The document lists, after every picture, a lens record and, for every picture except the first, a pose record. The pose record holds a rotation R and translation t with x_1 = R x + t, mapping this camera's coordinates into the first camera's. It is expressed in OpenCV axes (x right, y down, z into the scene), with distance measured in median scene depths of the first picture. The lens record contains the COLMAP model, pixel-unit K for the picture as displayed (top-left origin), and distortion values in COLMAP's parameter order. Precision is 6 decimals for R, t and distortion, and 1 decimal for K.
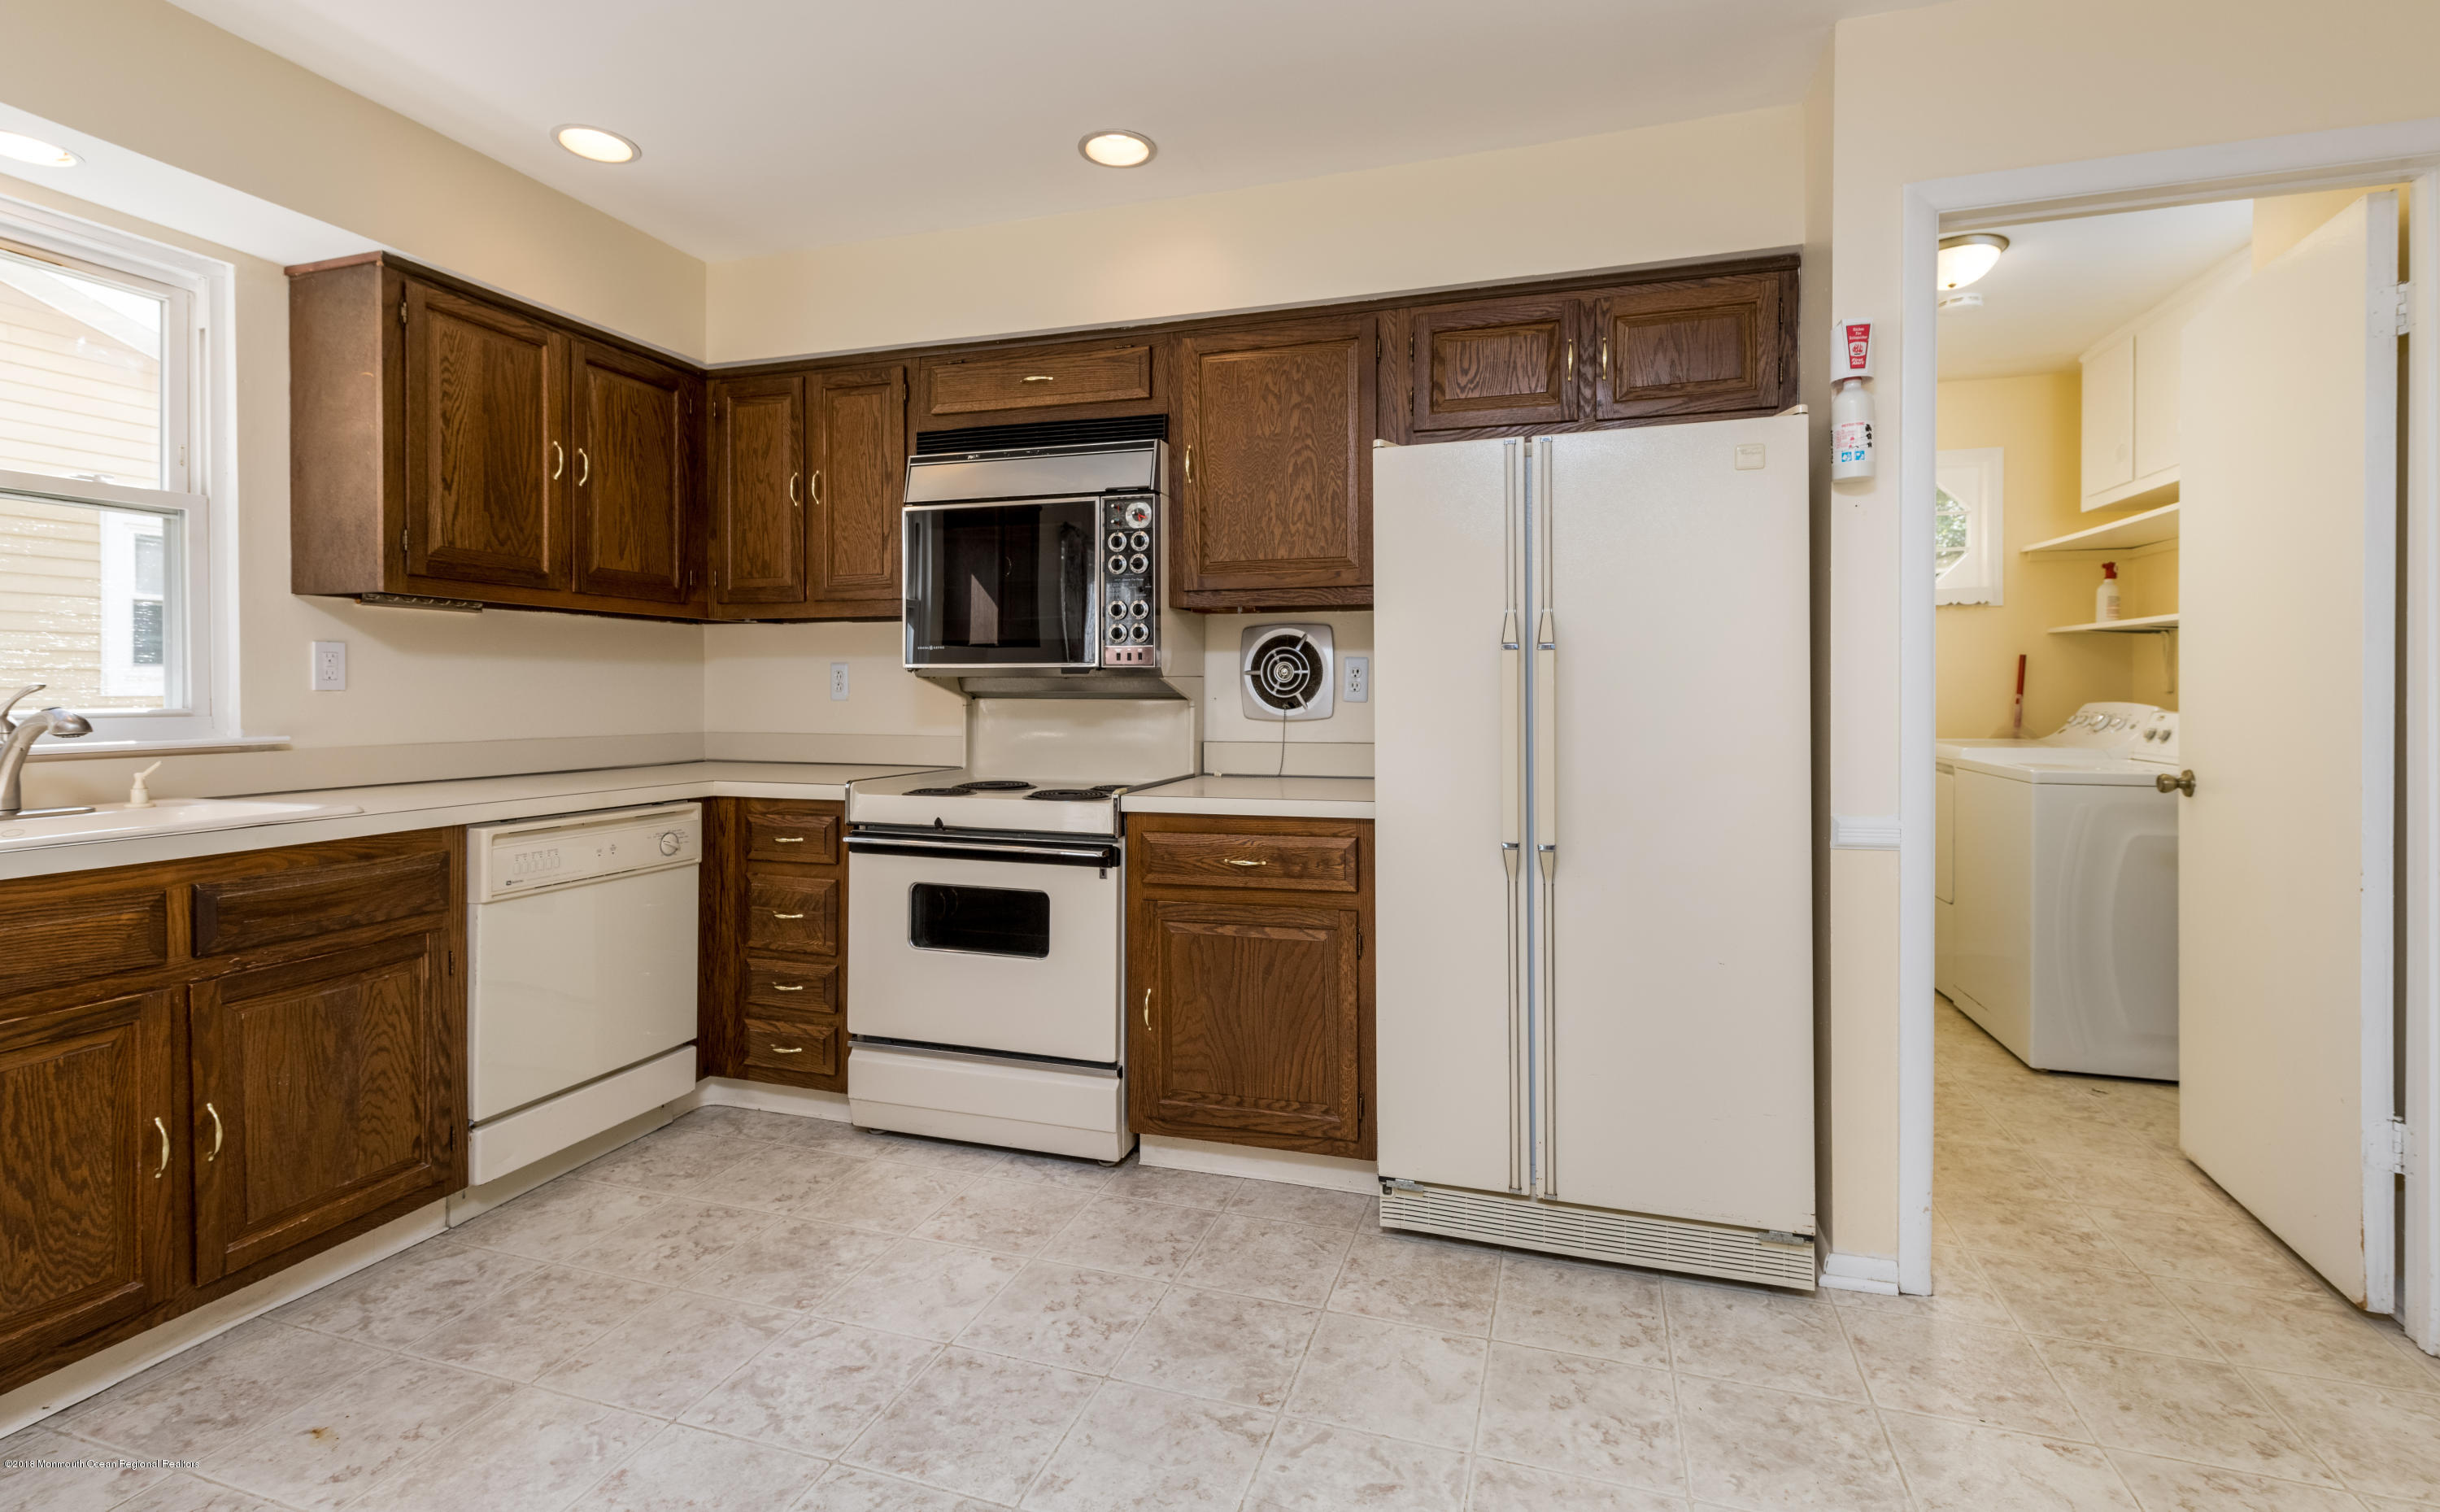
lens RADIAL K [[1085.2, 0, 1241.5], [0, 1085.2, 695.9], [0, 0, 1]] dist [0.012770, -0.005538]
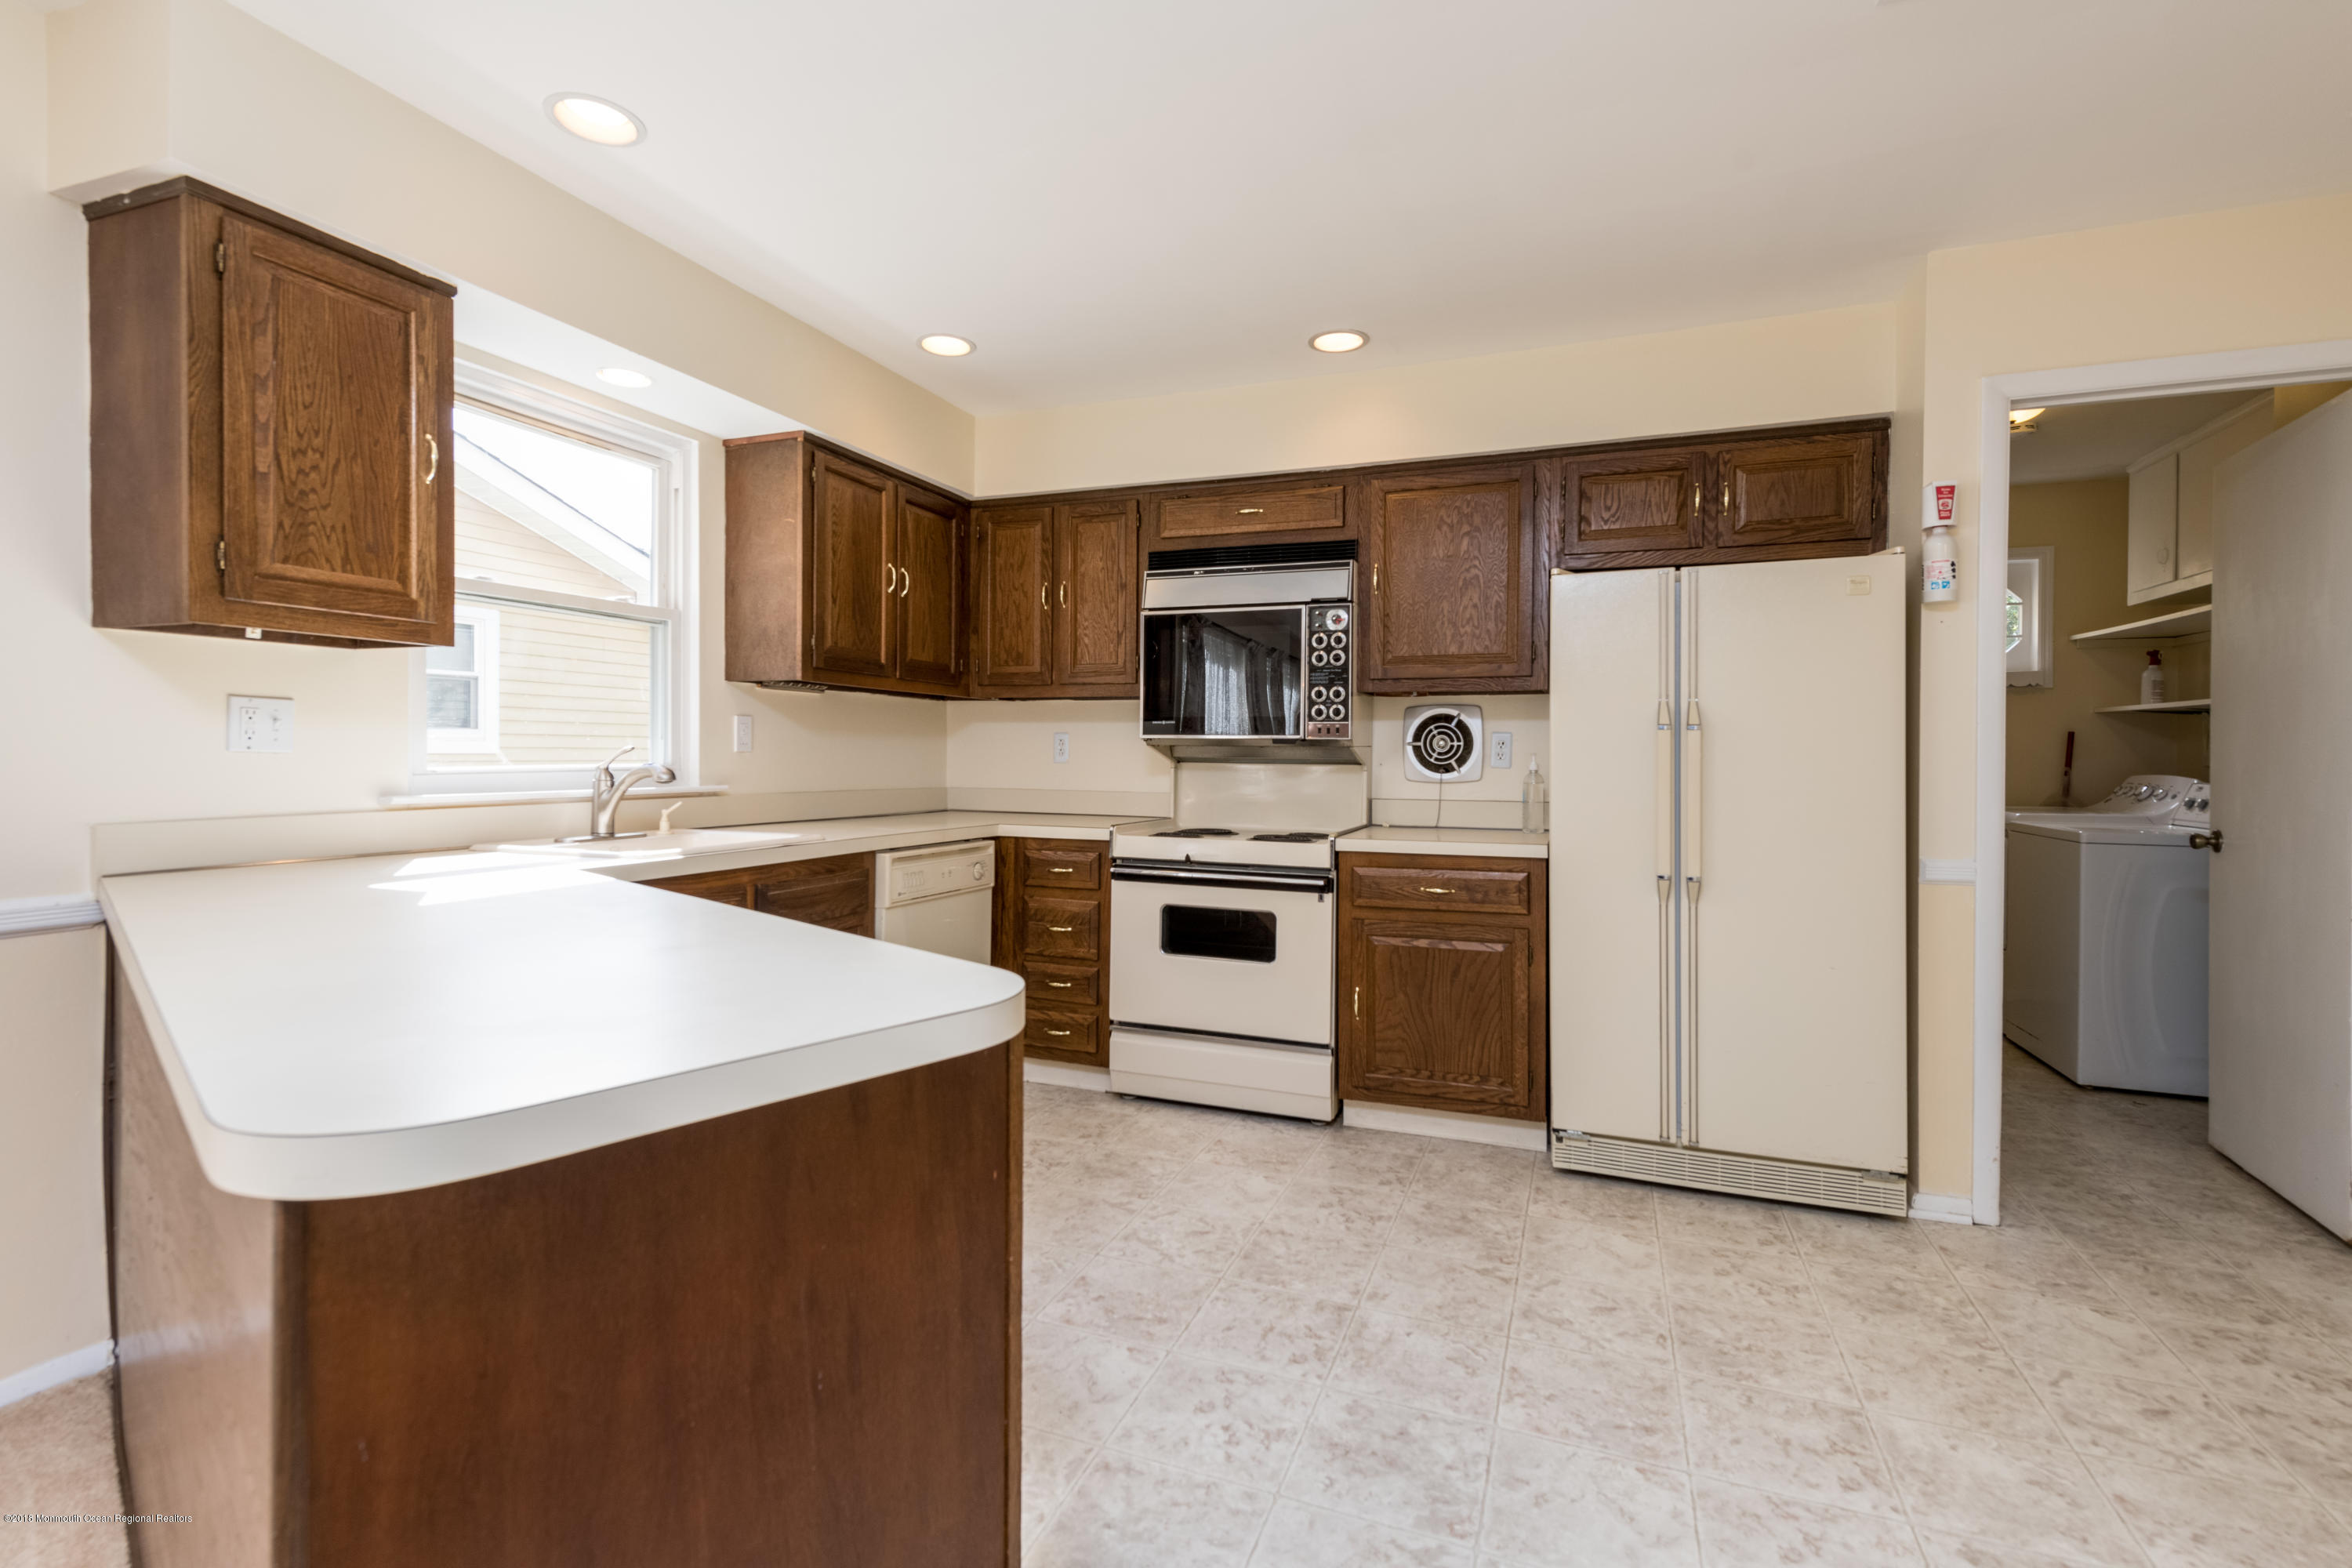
lens RADIAL K [[1067.6, 0, 1177.3], [0, 1067.6, 757.6], [0, 0, 1]] dist [0.021926, -0.008025]
pose [[0.997747, 0.009069, -0.066466, -0.221201], [-0.009307, 0.999951, -0.003273, 0.001269], [0.066433, 0.003884, 0.997783, -0.294755]]
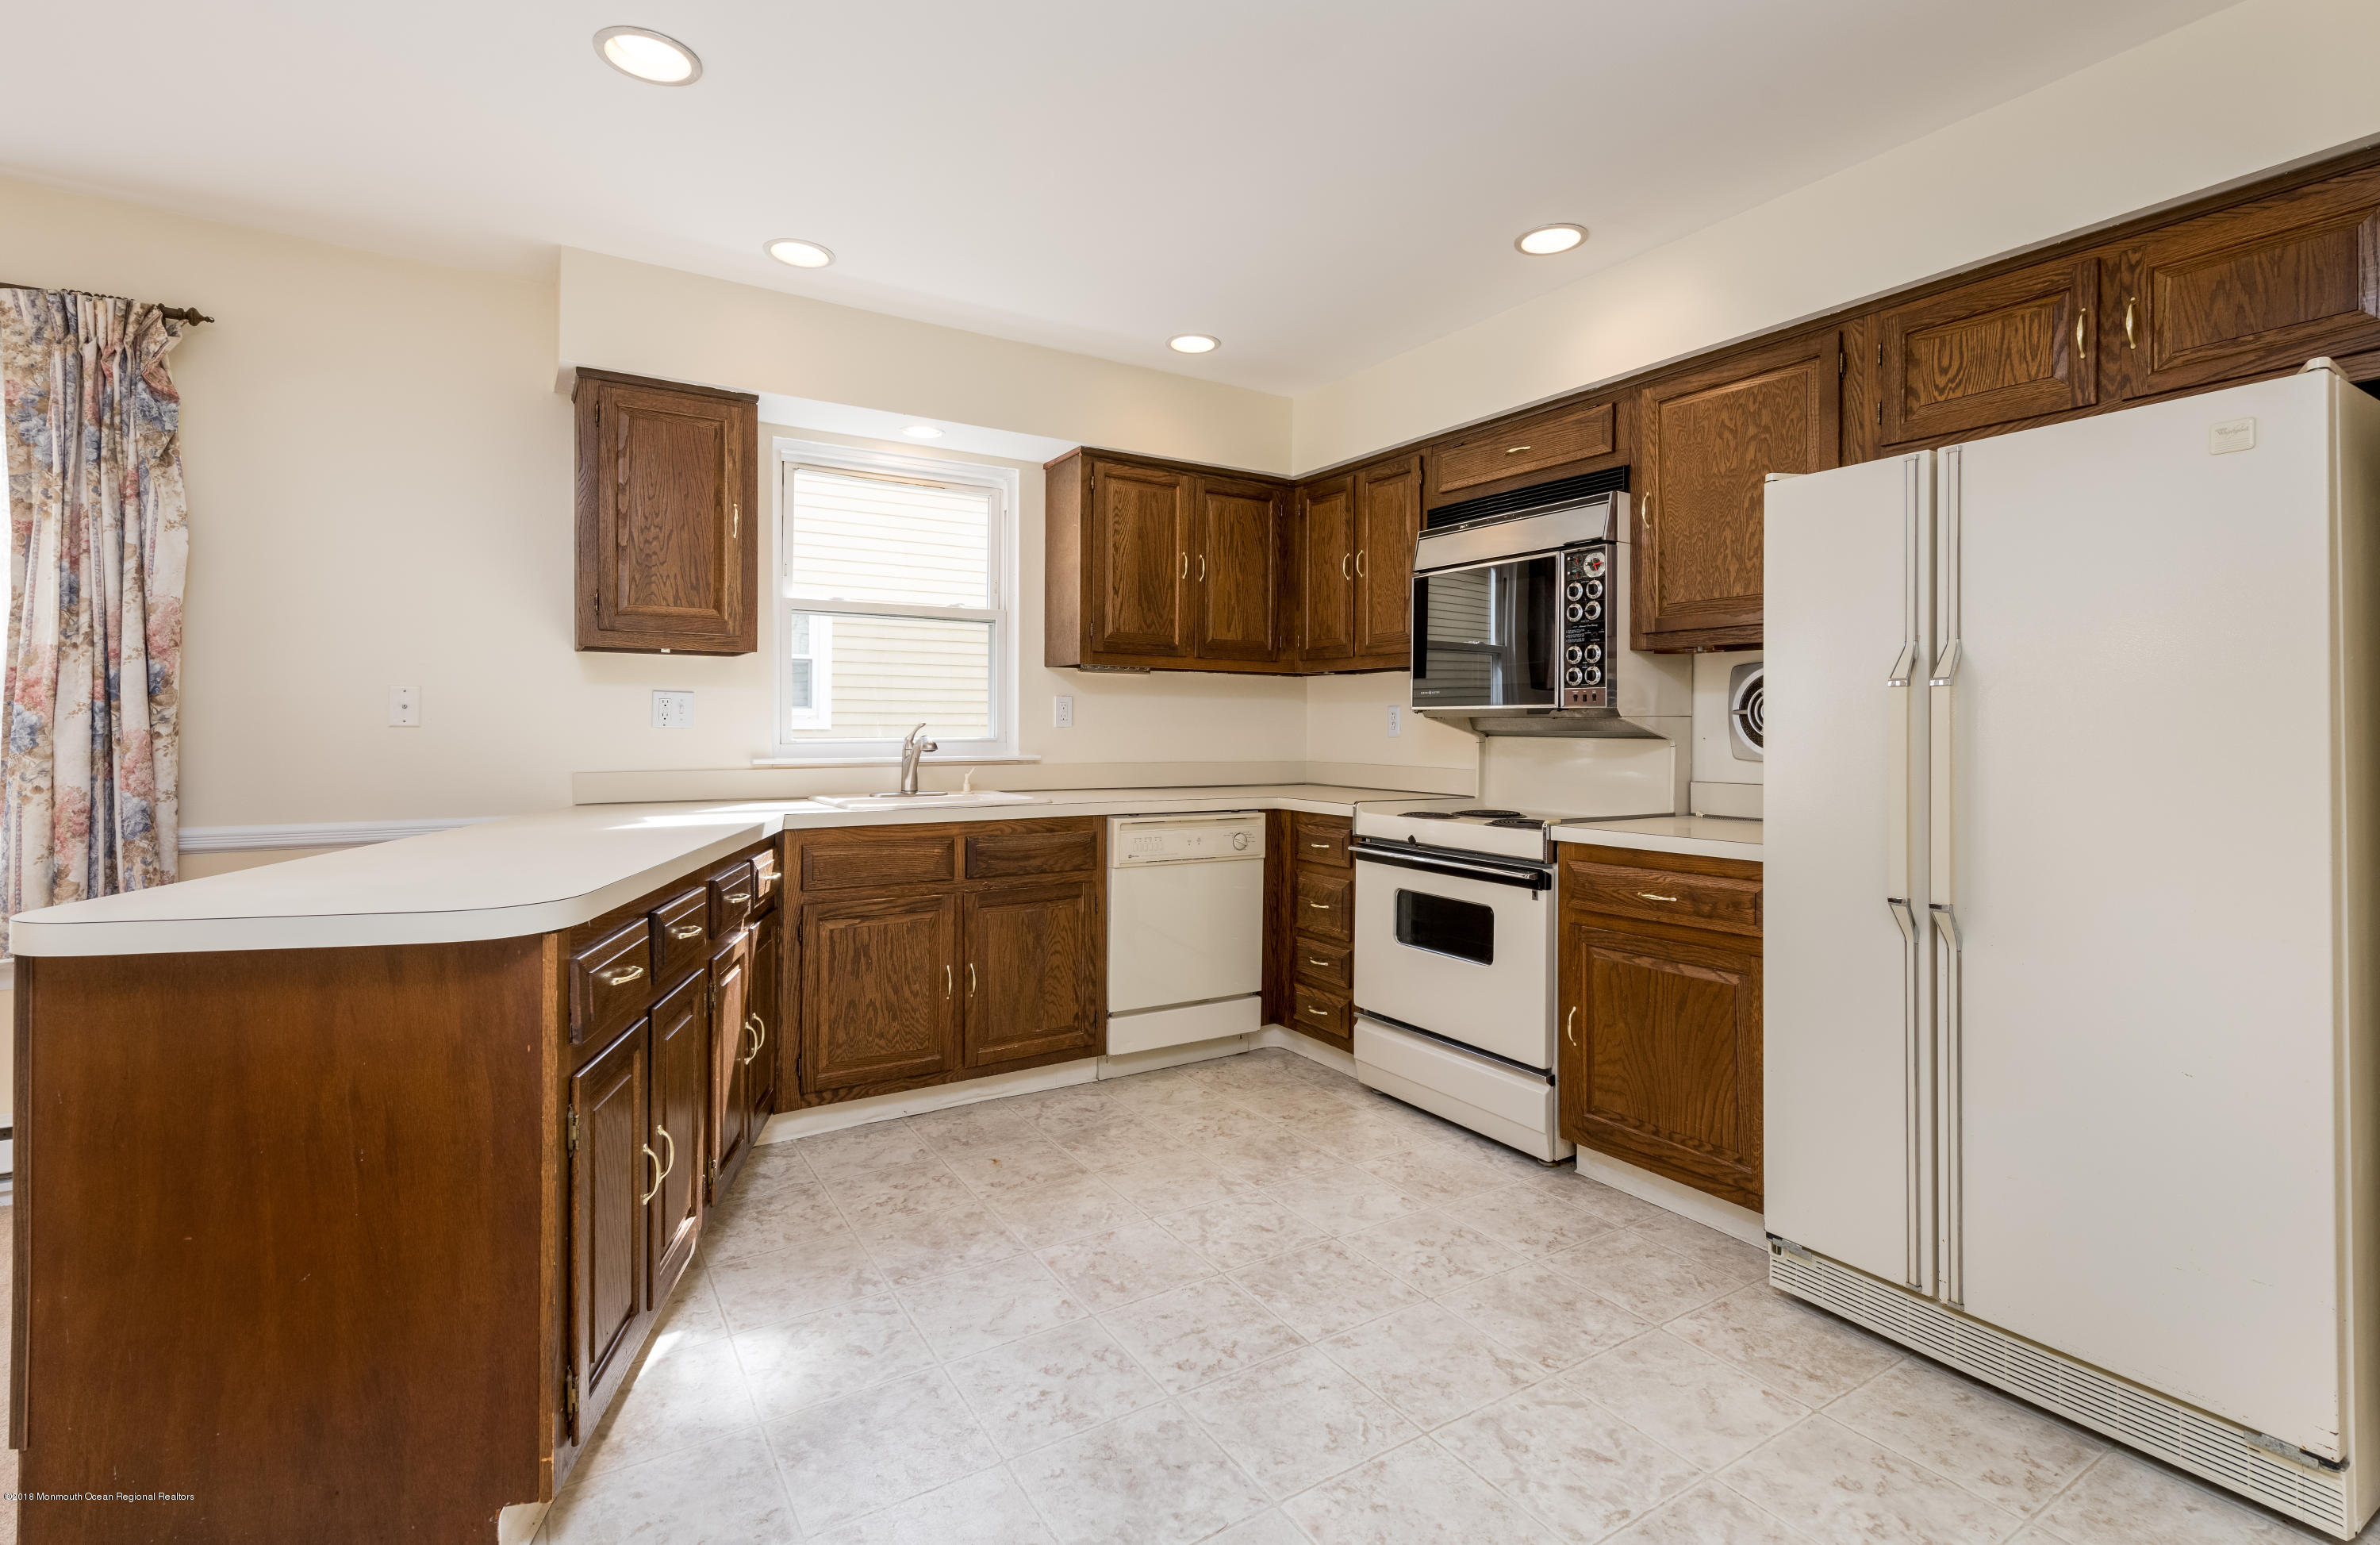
lens RADIAL K [[1084.9, 0, 1196.0], [0, 1084.9, 717.4], [0, 0, 1]] dist [0.015361, -0.006035]
pose [[0.762205, -0.002425, -0.647331, 0.333522], [-0.008676, 0.999865, -0.013961, 0.001327], [0.647278, 0.016257, 0.762081, -0.069777]]
